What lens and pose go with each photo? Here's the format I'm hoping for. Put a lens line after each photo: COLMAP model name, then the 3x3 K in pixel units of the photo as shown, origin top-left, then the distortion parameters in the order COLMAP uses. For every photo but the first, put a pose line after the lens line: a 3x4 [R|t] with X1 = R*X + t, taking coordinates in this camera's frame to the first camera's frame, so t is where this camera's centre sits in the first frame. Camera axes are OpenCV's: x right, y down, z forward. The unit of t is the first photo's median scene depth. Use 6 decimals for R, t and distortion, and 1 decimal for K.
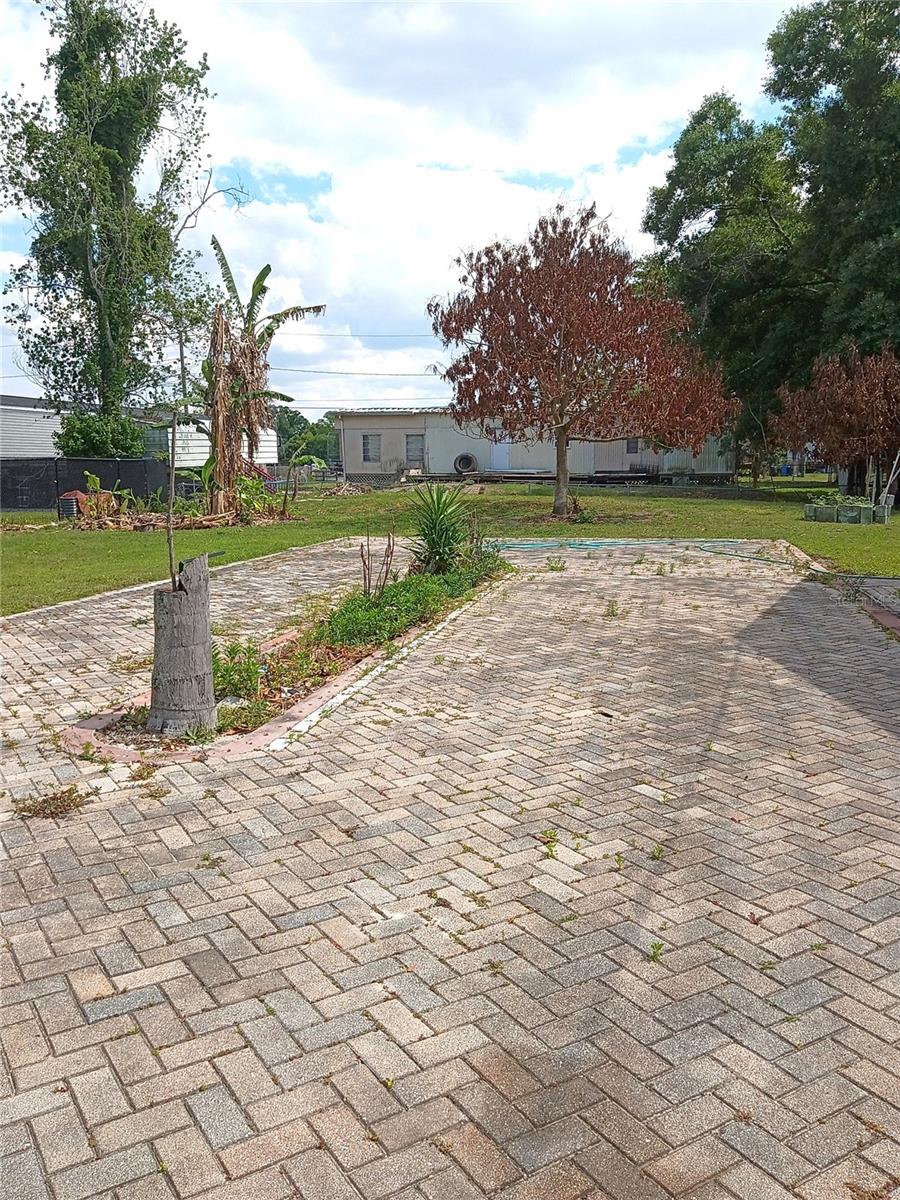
lens RADIAL K [[988.7, 0, 438.5], [0, 988.7, 590.7], [0, 0, 1]] dist [0.037368, -0.085613]
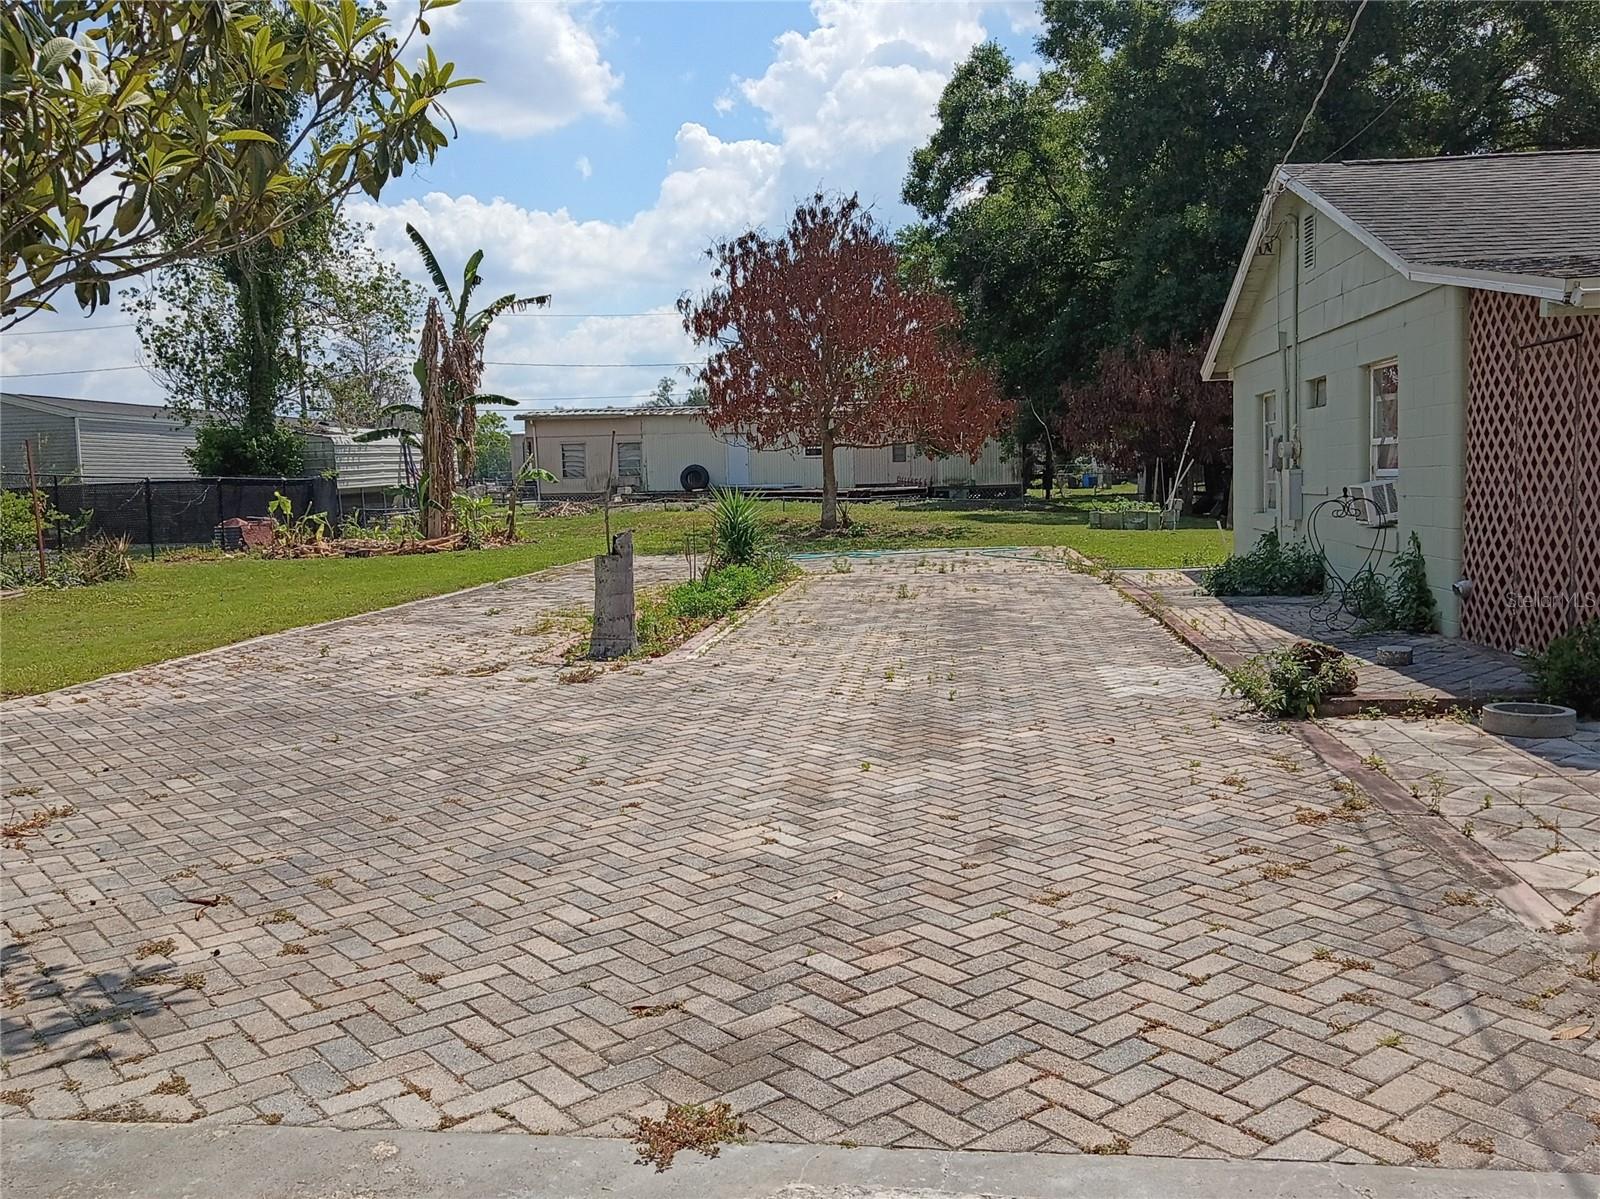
lens RADIAL K [[1422.7, 0, 774.2], [0, 1422.7, 598.5], [0, 0, 1]] dist [0.046654, -0.086019]
pose [[0.993917, -0.027162, 0.106730, -0.058178], [0.032045, 0.998504, -0.044301, 0.036538], [-0.105367, 0.047452, 0.993301, -0.242732]]
